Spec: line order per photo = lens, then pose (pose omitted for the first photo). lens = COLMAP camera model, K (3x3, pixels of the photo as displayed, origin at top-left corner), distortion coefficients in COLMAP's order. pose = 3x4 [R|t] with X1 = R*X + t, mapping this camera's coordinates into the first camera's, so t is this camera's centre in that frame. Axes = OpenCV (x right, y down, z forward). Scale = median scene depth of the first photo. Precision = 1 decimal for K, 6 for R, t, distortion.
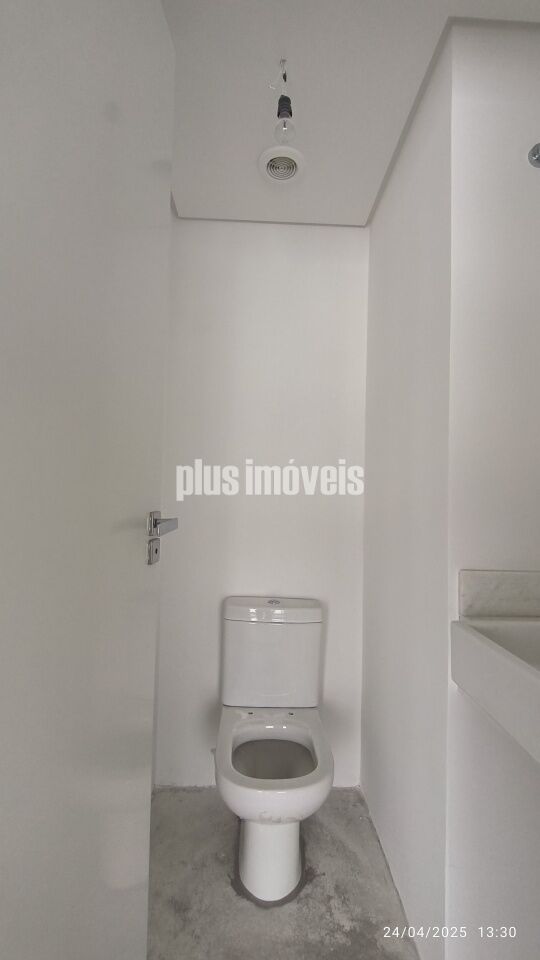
lens RADIAL K [[444.1, 0, 270.0], [0, 444.1, 480.0], [0, 0, 1]] dist [-0.002065, -0.000786]
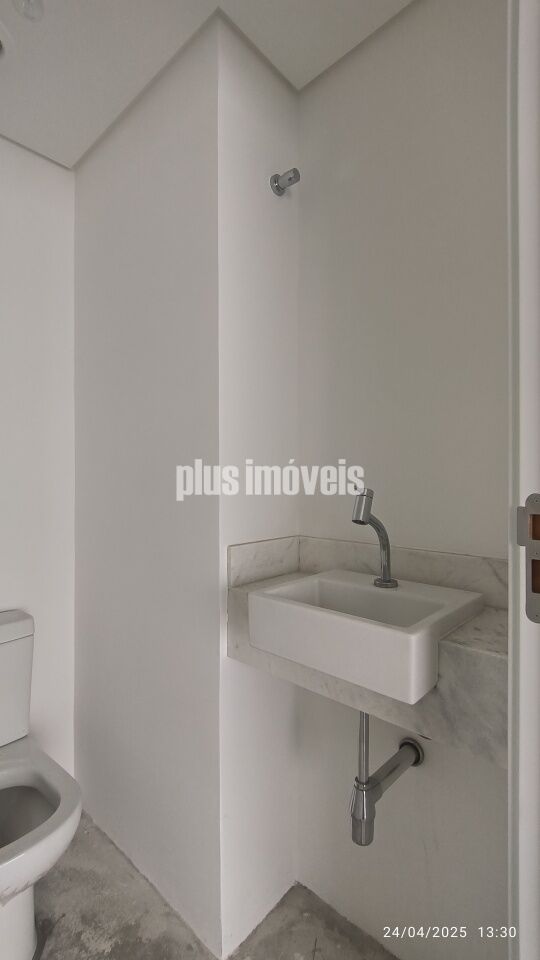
lens RADIAL K [[446.1, 0, 276.6], [0, 446.1, 483.1], [0, 0, 1]] dist [0.002090, 0.000663]
pose [[0.707418, -0.035423, 0.705907, -0.177352], [0.004797, 0.998961, 0.045322, -0.000425], [-0.706779, -0.028675, 0.706853, 0.105645]]
